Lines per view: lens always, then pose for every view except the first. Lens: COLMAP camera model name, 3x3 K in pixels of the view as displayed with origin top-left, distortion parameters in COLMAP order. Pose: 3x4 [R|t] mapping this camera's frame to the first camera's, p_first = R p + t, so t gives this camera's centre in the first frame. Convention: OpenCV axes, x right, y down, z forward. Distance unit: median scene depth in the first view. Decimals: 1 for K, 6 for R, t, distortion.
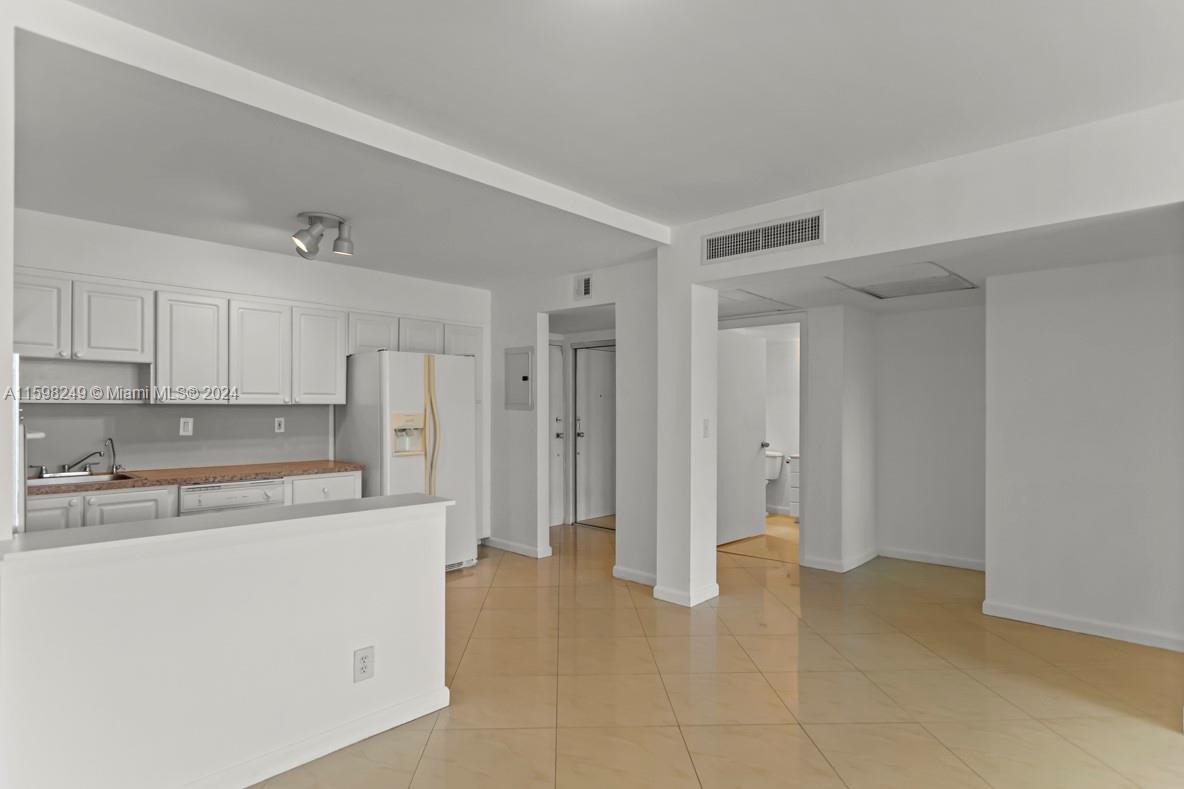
lens RADIAL K [[640.2, 0, 600.6], [0, 640.2, 409.9], [0, 0, 1]] dist [0.000497, 0.000208]
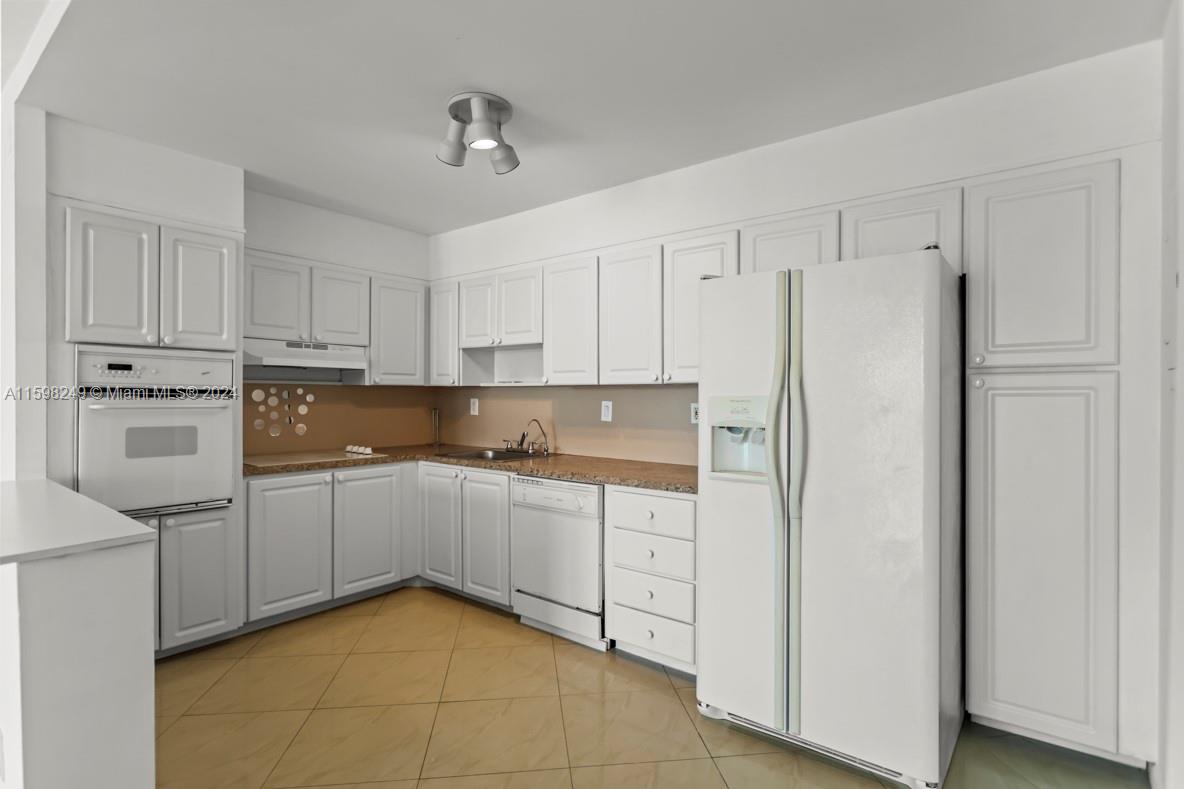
lens RADIAL K [[589.1, 0, 592.0], [0, 589.1, 394.5], [0, 0, 1]] dist [0.000079, 0.000157]
pose [[0.058060, -0.005998, -0.998295, 0.166144], [-0.006936, 0.999955, -0.006411, 0.008333], [0.998289, 0.007296, 0.058016, 0.923552]]
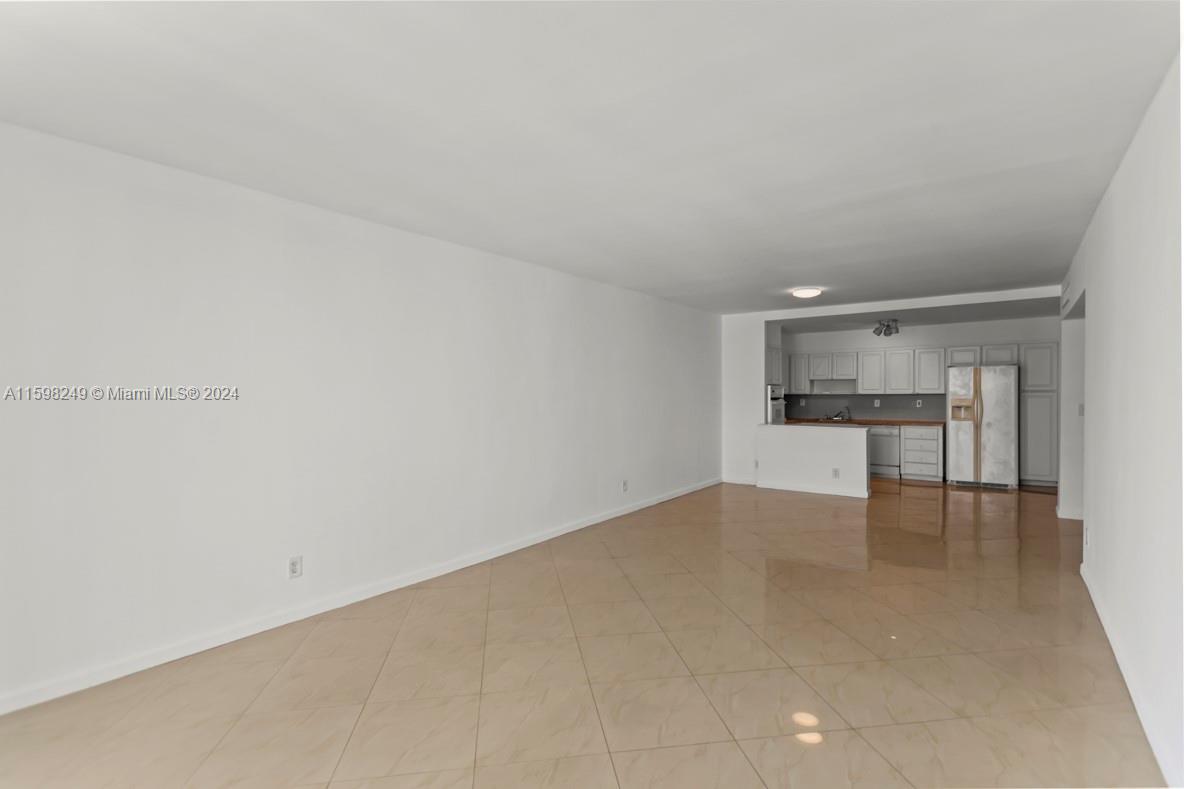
lens RADIAL K [[551.1, 0, 587.7], [0, 551.1, 401.0], [0, 0, 1]] dist [0.002552, 0.000862]
pose [[0.103760, 0.006614, -0.994580, 1.343232], [-0.001235, 0.999978, 0.006521, 0.004528], [0.994602, 0.000552, 0.103766, -0.329602]]
